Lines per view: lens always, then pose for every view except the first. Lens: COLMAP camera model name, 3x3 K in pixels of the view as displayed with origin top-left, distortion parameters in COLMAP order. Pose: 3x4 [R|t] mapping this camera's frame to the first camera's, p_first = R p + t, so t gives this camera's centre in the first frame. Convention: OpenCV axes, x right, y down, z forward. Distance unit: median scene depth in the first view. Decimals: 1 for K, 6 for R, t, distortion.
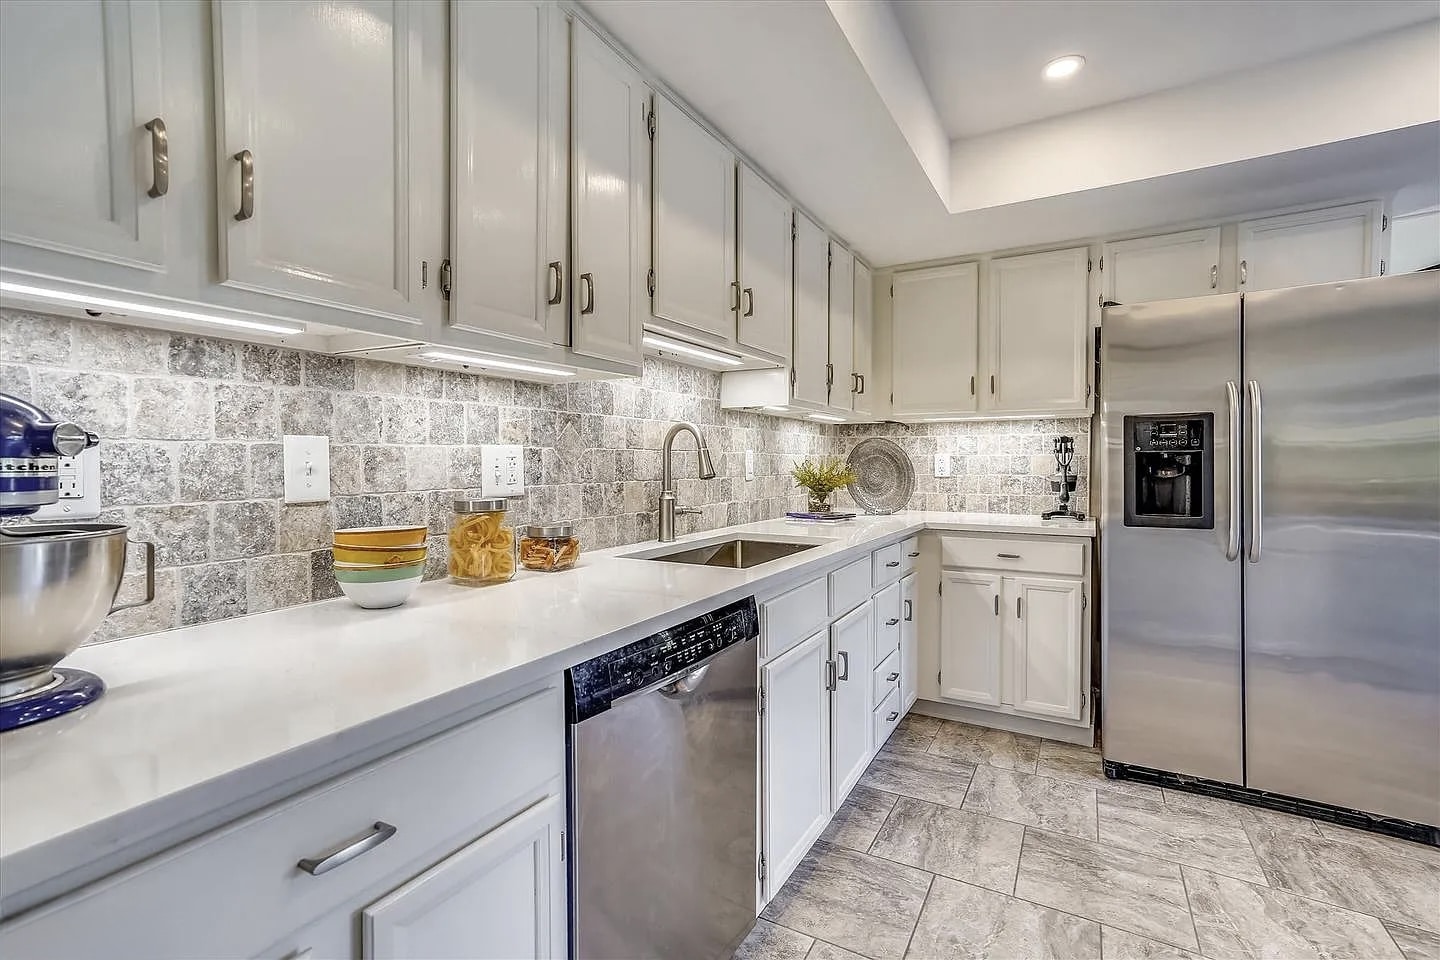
lens RADIAL K [[647.9, 0, 716.8], [0, 647.9, 477.6], [0, 0, 1]] dist [-0.004096, 0.002772]
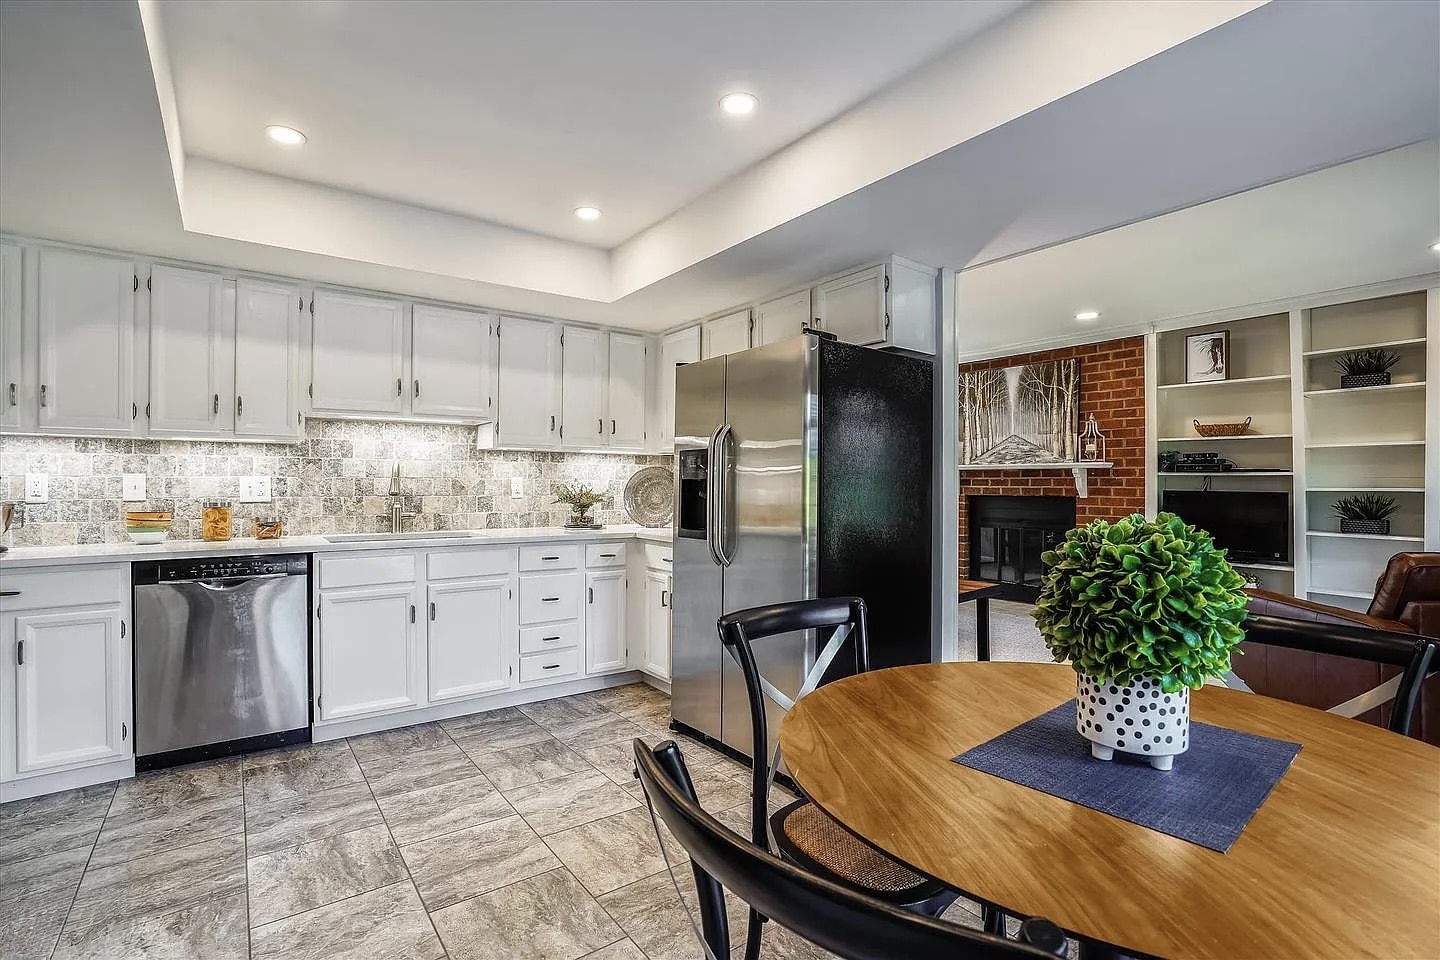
lens RADIAL K [[679.8, 0, 721.5], [0, 679.8, 479.0], [0, 0, 1]] dist [-0.011418, -0.000028]
pose [[0.913521, 0.004783, -0.406764, 1.819073], [-0.016808, 0.999521, -0.025996, -0.011179], [0.406445, 0.030585, 0.913163, -0.321568]]
